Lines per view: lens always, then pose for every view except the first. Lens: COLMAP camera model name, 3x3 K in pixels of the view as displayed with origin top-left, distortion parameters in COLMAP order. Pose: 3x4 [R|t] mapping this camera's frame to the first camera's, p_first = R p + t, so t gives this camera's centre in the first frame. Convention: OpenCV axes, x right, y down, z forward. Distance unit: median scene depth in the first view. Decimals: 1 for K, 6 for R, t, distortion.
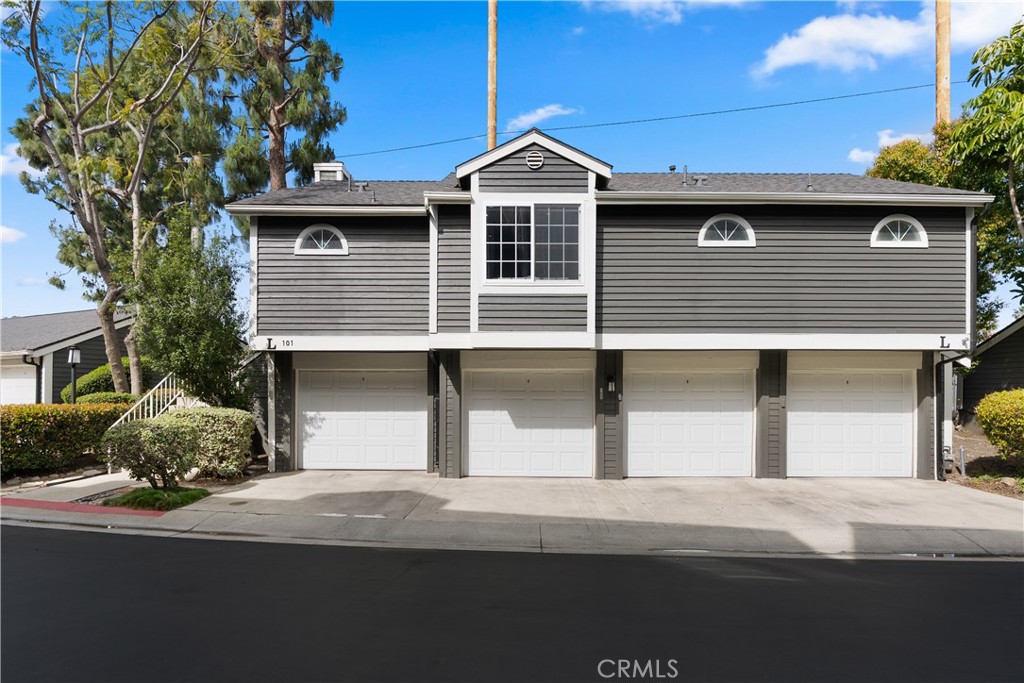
lens RADIAL K [[496.5, 0, 512.0], [0, 496.5, 390.7], [0, 0, 1]] dist [0.000205, -0.000601]
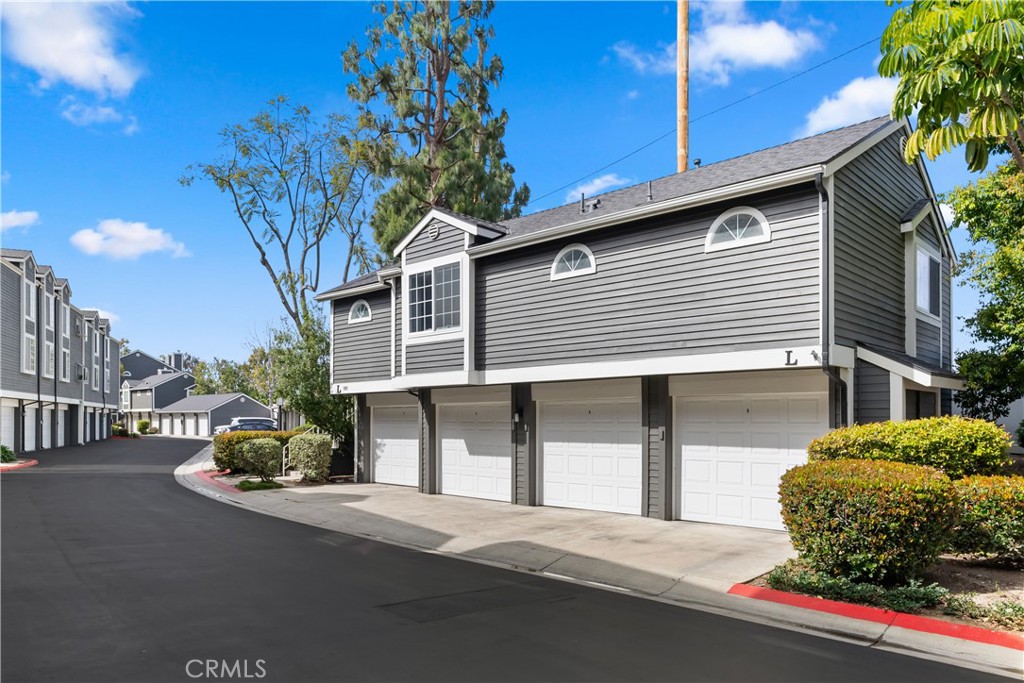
lens RADIAL K [[695.5, 0, 511.9], [0, 695.5, 420.4], [0, 0, 1]] dist [-0.001004, 0.000291]
pose [[0.730570, -0.005094, -0.682818, 1.299808], [0.003136, 0.999987, -0.004104, 0.003961], [0.682830, 0.000857, 0.730577, -0.105764]]
